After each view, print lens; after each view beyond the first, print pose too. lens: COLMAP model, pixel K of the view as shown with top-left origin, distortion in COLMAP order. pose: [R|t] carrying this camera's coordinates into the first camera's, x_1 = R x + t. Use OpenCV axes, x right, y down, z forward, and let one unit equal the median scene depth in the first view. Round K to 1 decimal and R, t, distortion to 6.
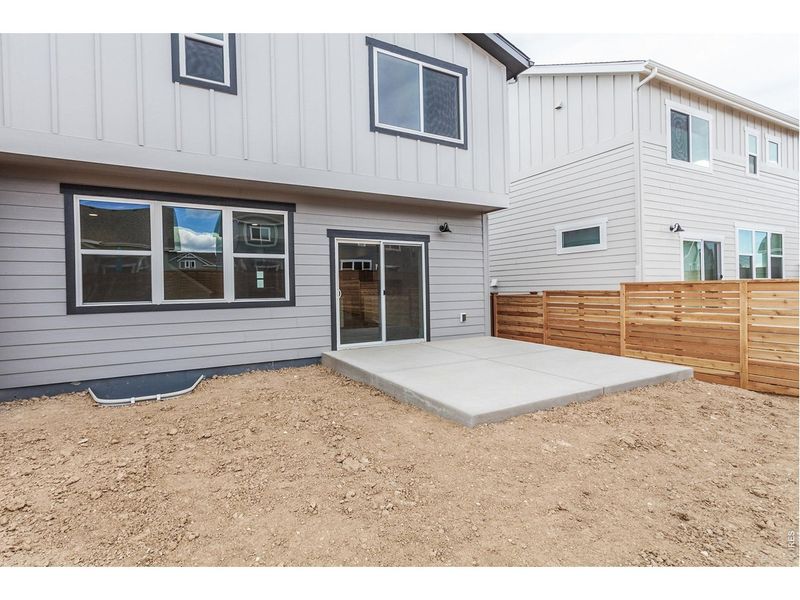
lens RADIAL K [[398.6, 0, 404.2], [0, 398.6, 292.5], [0, 0, 1]] dist [-0.003521, 0.000025]
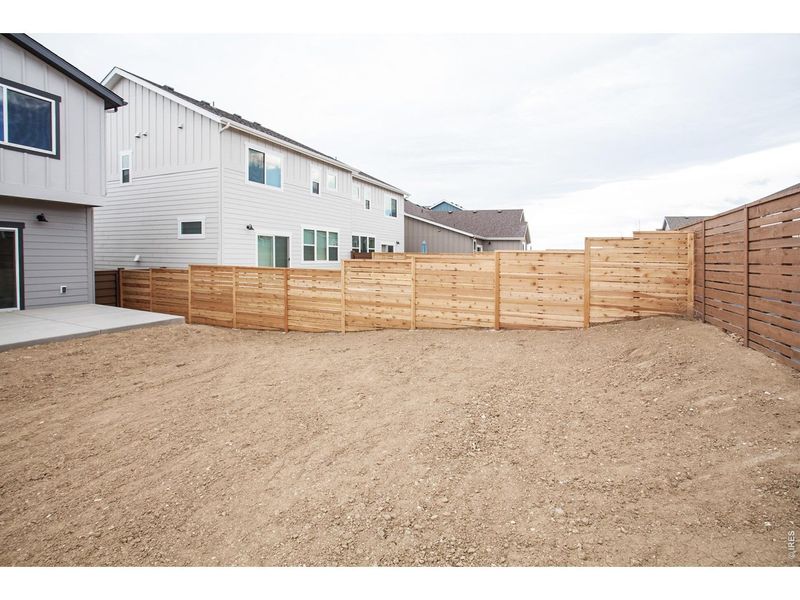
lens RADIAL K [[402.5, 0, 405.2], [0, 402.5, 263.6], [0, 0, 1]] dist [-0.022452, 0.001421]
pose [[0.823996, 0.014287, 0.566416, 0.360381], [-0.020803, 0.999771, 0.005045, -0.052076], [-0.566214, -0.015940, 0.824104, -0.691949]]
